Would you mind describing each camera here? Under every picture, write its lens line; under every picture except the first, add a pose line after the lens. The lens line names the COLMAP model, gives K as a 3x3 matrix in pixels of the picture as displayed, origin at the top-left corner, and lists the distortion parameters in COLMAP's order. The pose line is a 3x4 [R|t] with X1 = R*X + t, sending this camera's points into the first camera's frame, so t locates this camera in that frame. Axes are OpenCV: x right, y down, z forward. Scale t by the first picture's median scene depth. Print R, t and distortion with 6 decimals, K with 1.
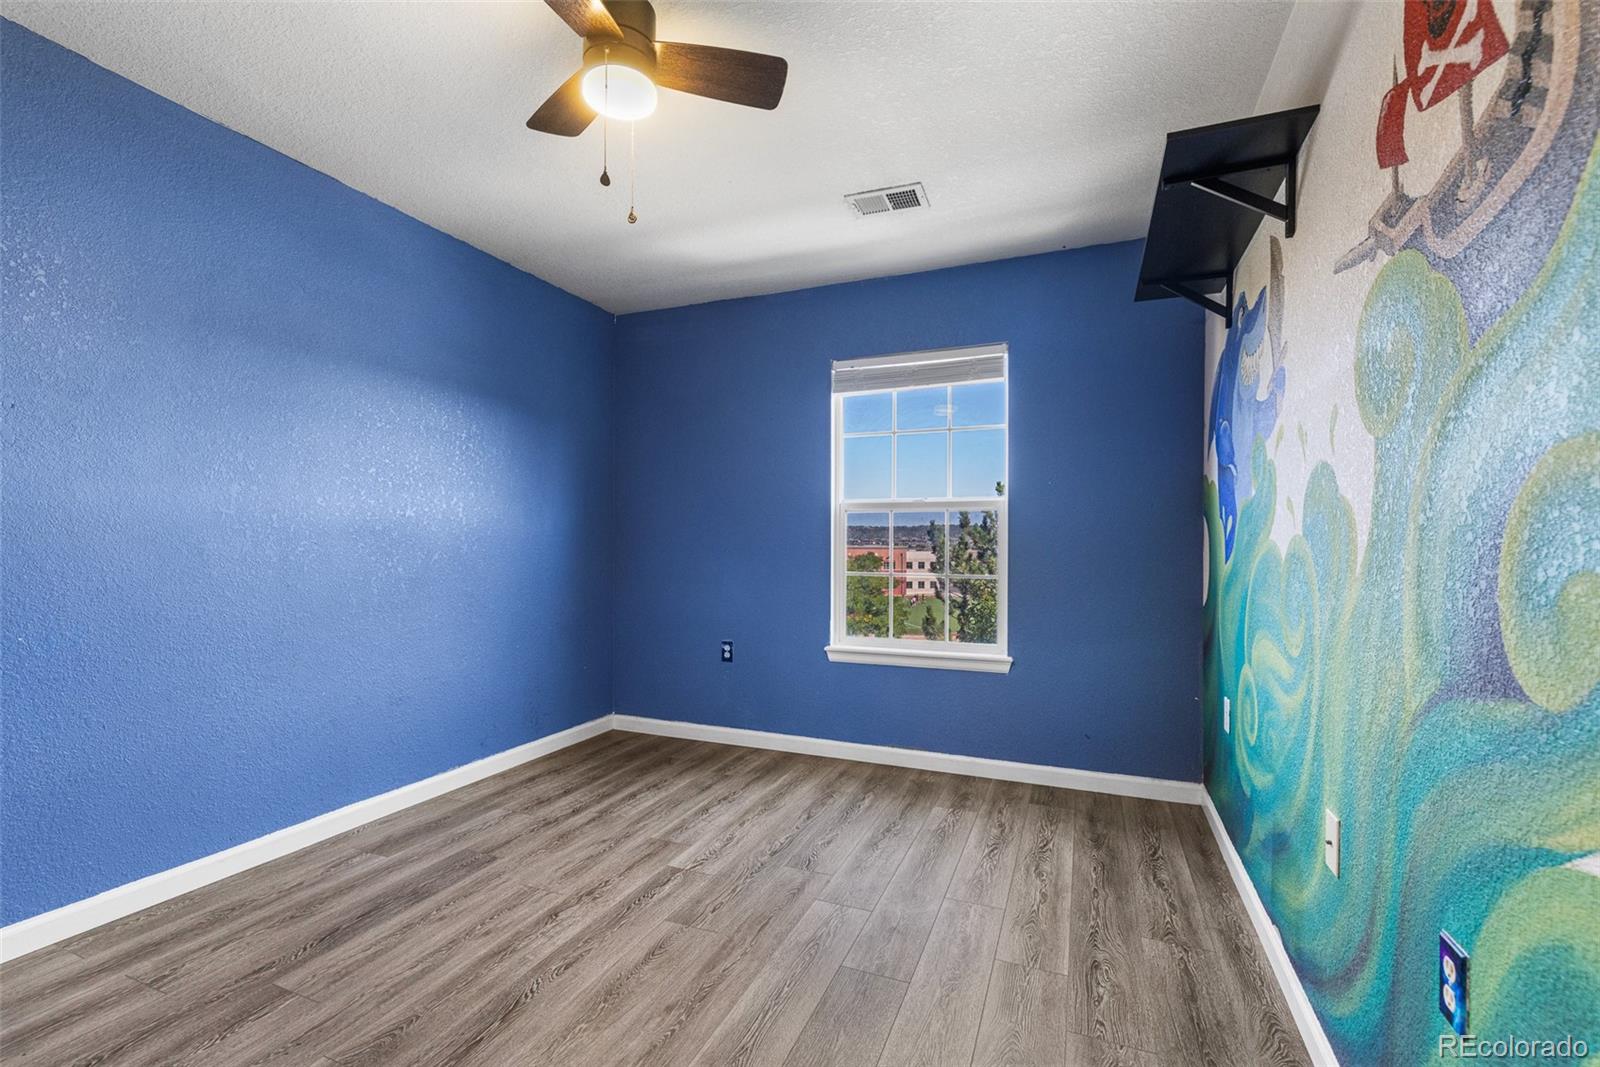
lens RADIAL K [[698.6, 0, 797.9], [0, 698.6, 539.5], [0, 0, 1]] dist [-0.002635, 0.000510]
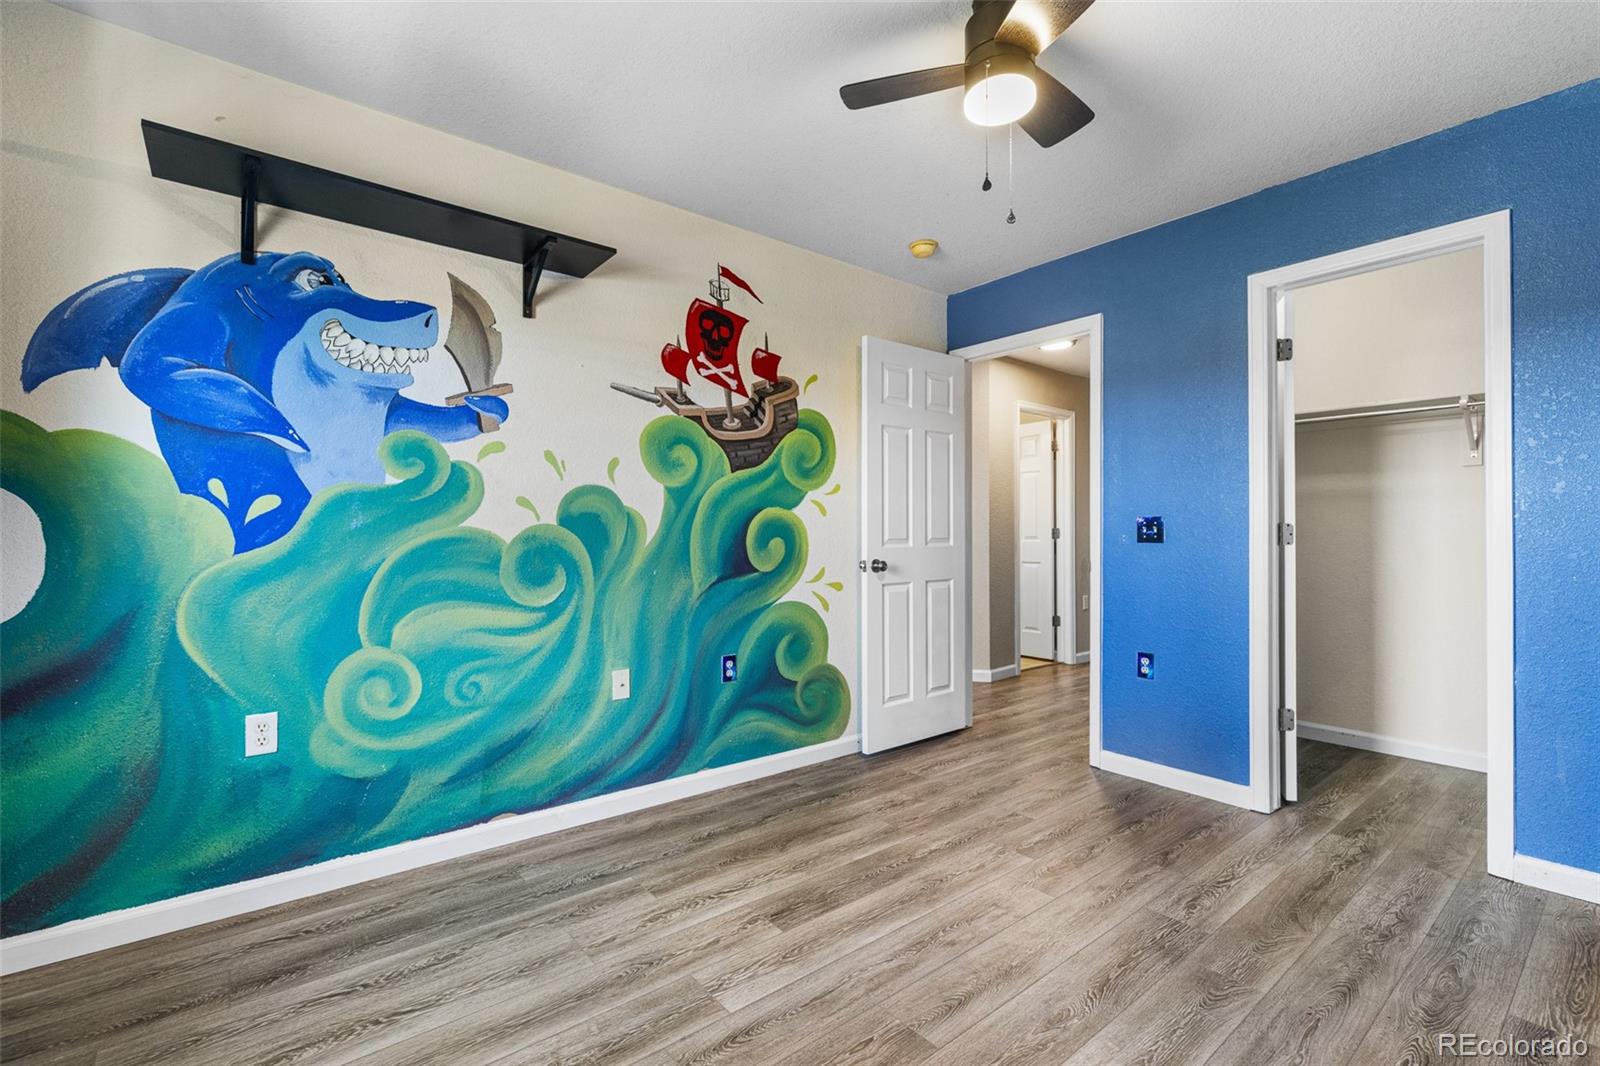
lens RADIAL K [[698.6, 0, 794.8], [0, 698.6, 536.1], [0, 0, 1]] dist [-0.002635, 0.000510]
pose [[-0.877867, -0.004912, 0.478879, -0.409672], [-0.009840, 0.999921, -0.007783, 0.022046], [-0.478803, -0.011545, -0.877846, 1.739706]]
